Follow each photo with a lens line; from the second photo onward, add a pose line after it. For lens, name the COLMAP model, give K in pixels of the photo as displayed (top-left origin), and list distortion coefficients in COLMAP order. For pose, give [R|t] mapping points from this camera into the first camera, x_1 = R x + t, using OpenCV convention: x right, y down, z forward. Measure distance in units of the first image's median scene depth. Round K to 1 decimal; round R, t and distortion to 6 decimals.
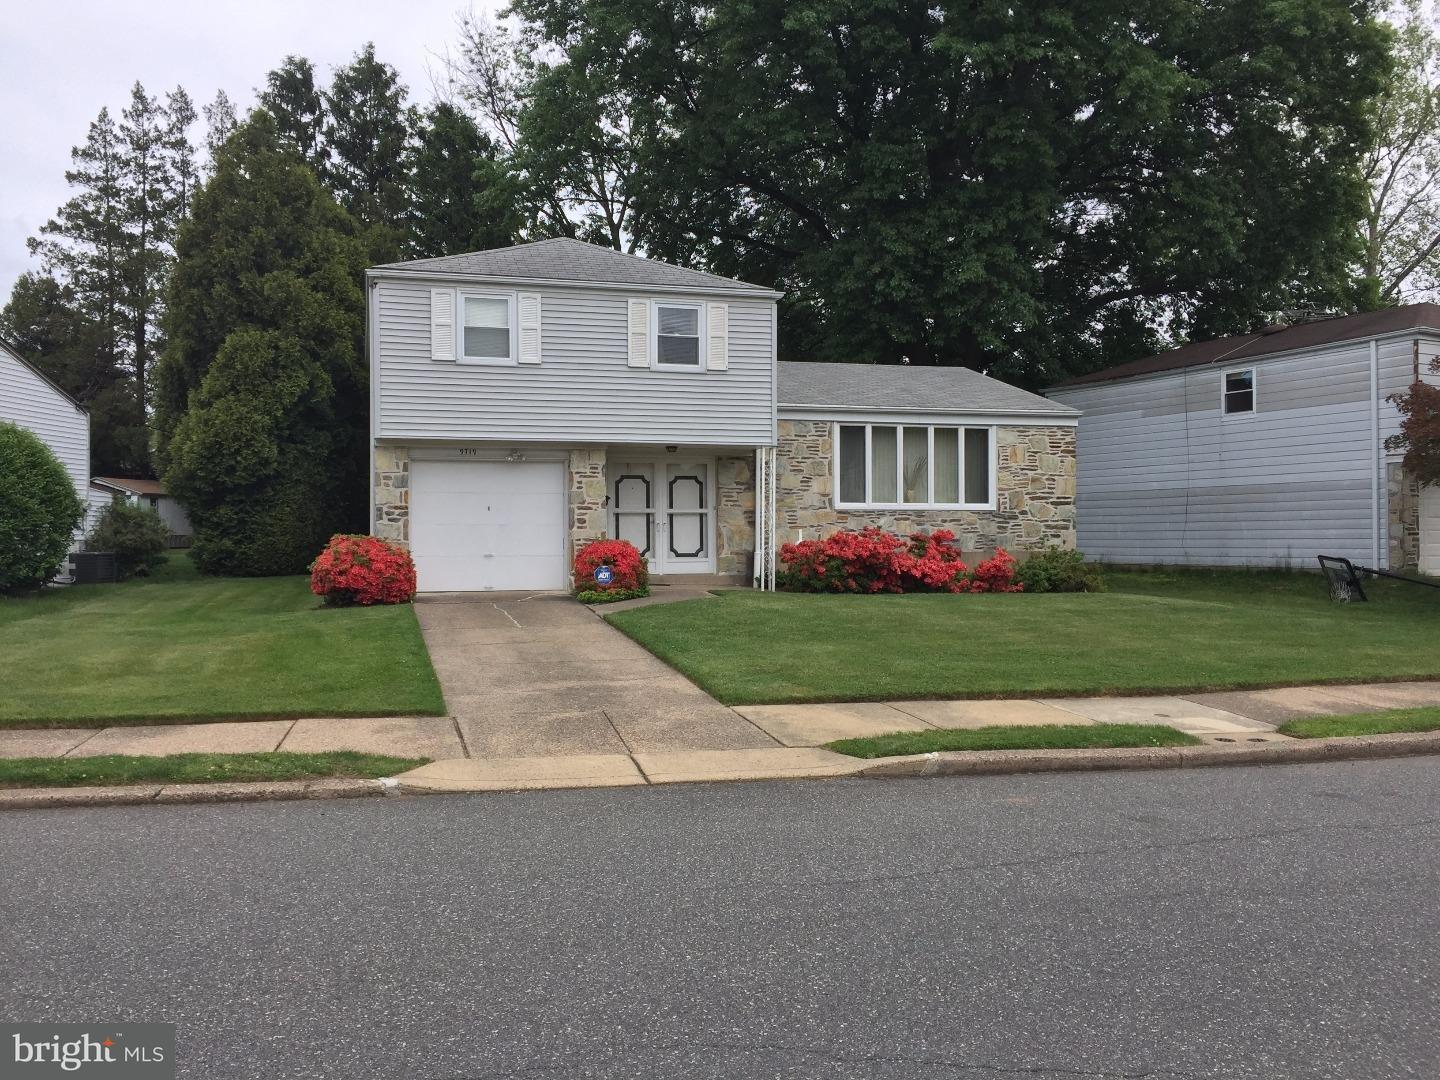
lens RADIAL K [[1222.4, 0, 720.0], [0, 1222.4, 540.0], [0, 0, 1]] dist [0.091376, -0.136755]
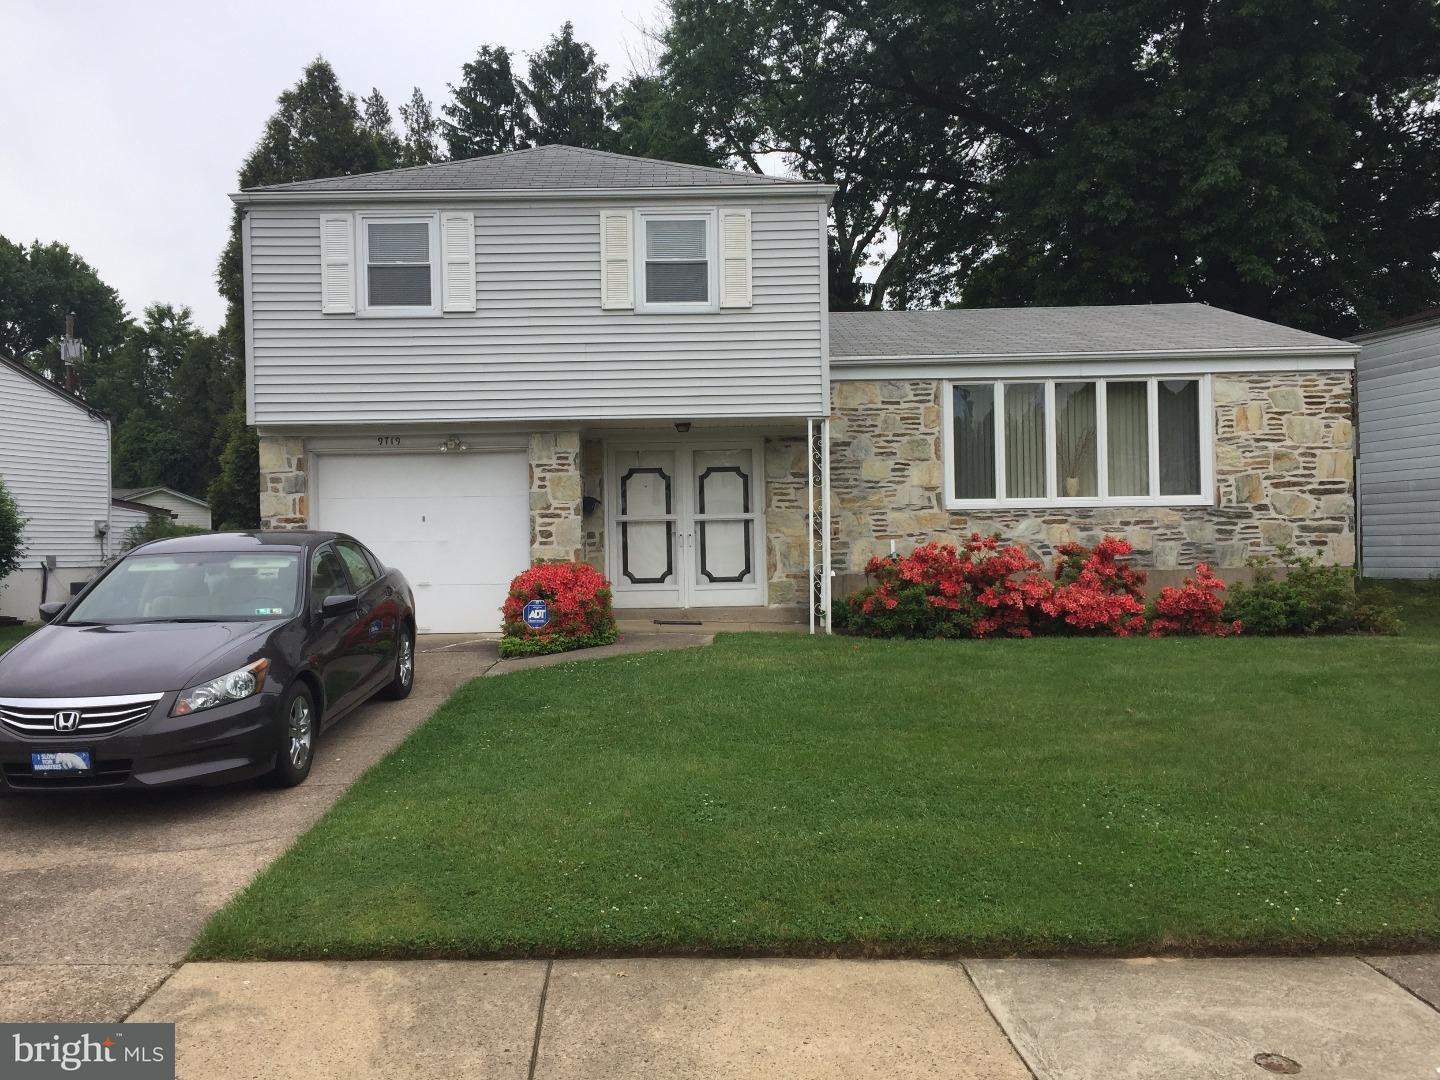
lens RADIAL K [[1222.4, 0, 720.0], [0, 1222.4, 540.0], [0, 0, 1]] dist [0.091376, -0.136755]
pose [[0.964143, -0.017545, -0.264804, 0.152165], [0.015092, 0.999822, -0.011294, -0.002389], [0.264955, 0.006893, 0.964236, 0.314542]]
